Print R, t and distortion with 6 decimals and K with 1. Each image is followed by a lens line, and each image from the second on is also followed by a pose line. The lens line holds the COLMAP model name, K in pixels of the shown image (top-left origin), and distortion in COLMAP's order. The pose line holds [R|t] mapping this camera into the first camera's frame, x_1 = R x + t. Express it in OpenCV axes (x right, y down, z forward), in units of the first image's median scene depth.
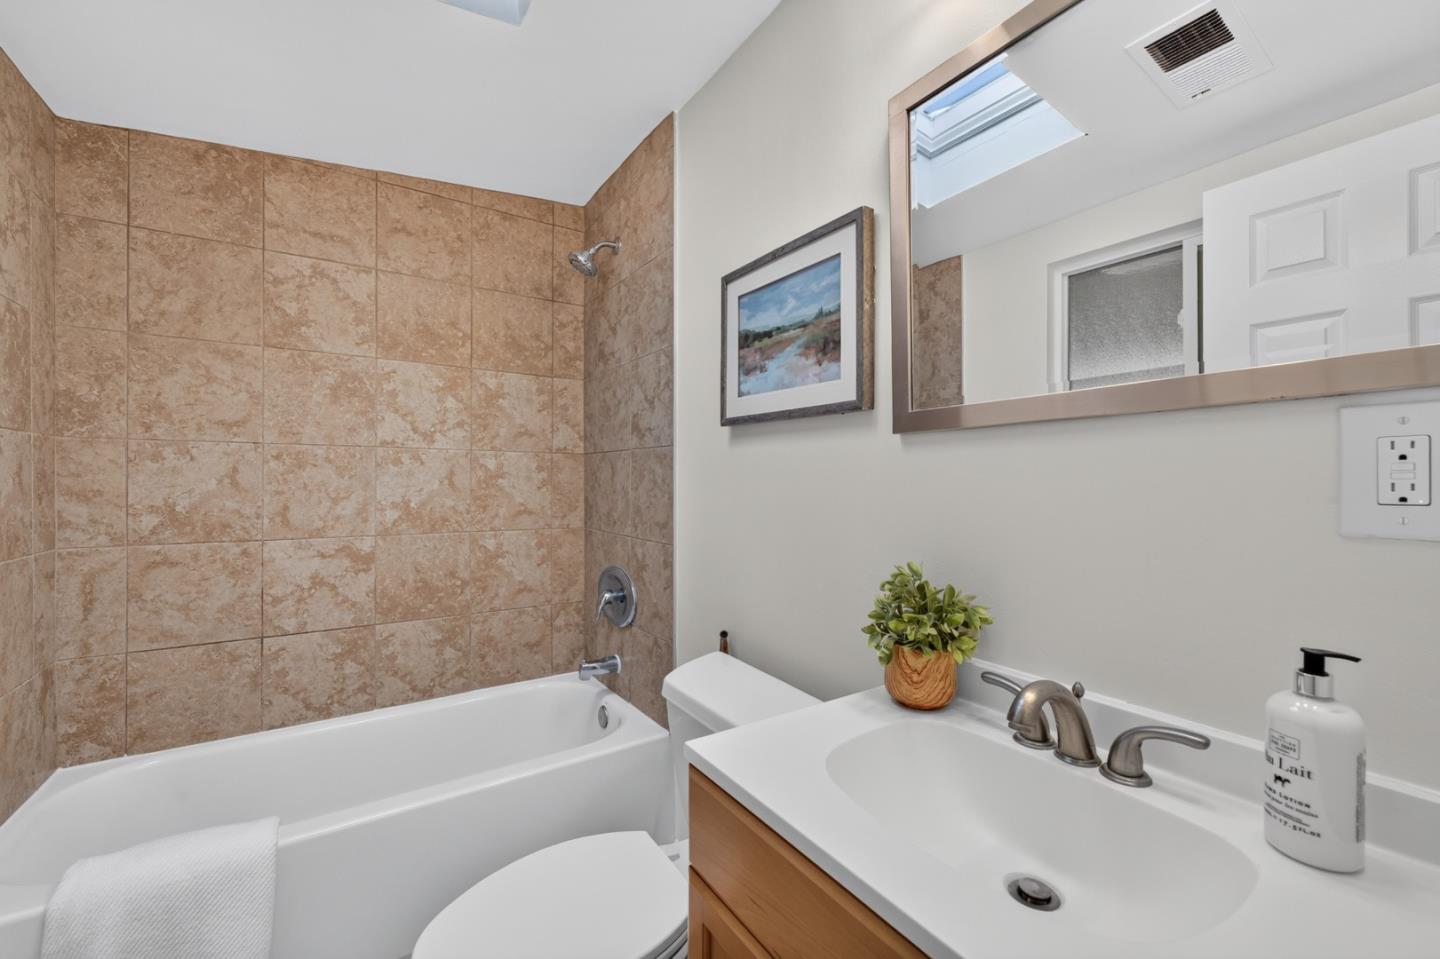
lens RADIAL K [[582.9, 0, 720.0], [0, 582.9, 479.5], [0, 0, 1]] dist [-0.000800, -0.000037]
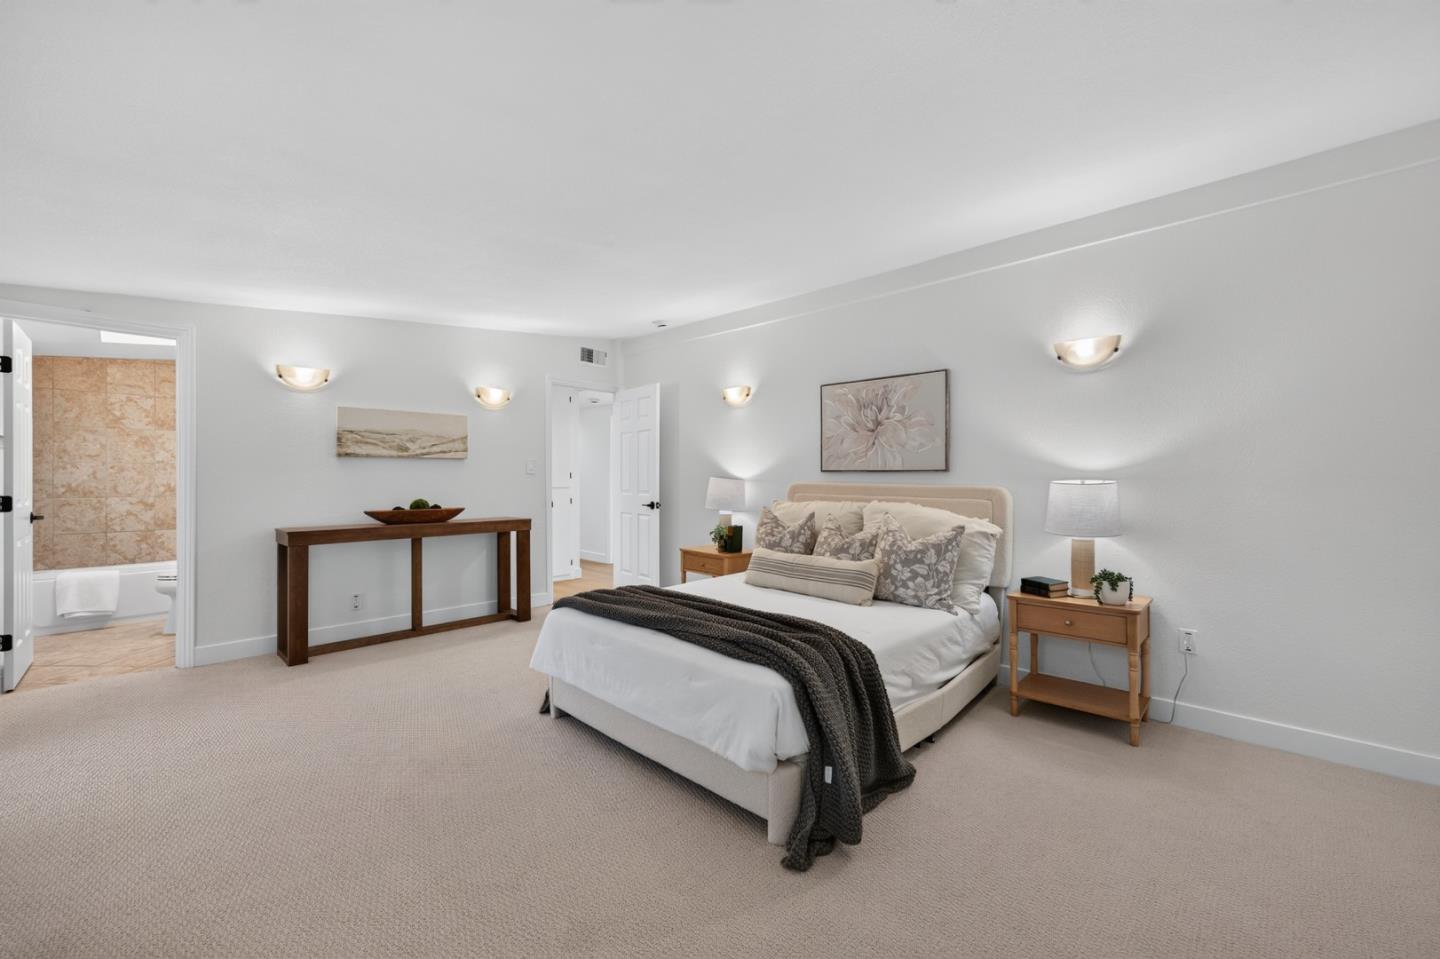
lens RADIAL K [[582.9, 0, 720.0], [0, 582.9, 479.5], [0, 0, 1]] dist [-0.000800, -0.000037]
pose [[0.975694, 0.000085, 0.219138, 1.453526], [-0.001082, 0.999990, 0.004425, 0.002721], [-0.219135, -0.004555, 0.975684, -2.335903]]
